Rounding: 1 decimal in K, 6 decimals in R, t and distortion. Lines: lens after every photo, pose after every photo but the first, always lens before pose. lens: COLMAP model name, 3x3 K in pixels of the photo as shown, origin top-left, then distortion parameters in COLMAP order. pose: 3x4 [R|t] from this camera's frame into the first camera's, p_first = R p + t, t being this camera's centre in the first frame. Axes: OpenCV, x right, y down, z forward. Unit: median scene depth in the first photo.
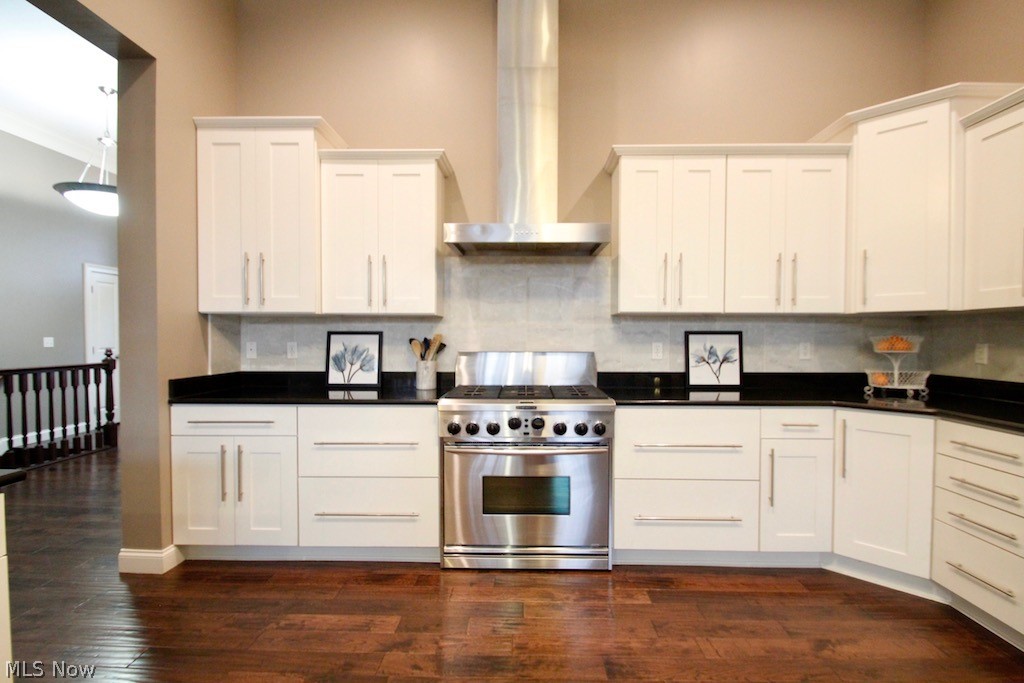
lens RADIAL K [[476.7, 0, 510.8], [0, 476.7, 345.6], [0, 0, 1]] dist [0.002343, -0.007166]
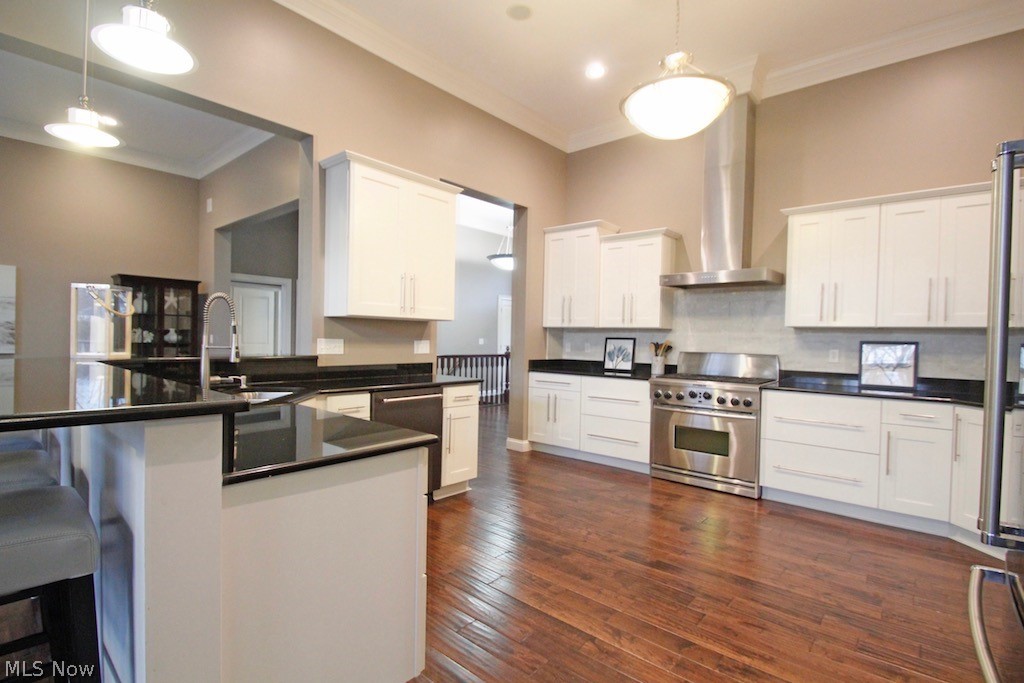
lens RADIAL K [[476.7, 0, 521.5], [0, 476.7, 345.0], [0, 0, 1]] dist [0.002343, -0.007166]
pose [[0.780105, 0.022688, -0.625238, 0.462960], [-0.031690, 0.999492, -0.003270, 0.012314], [0.624846, 0.022364, 0.780428, -0.534880]]
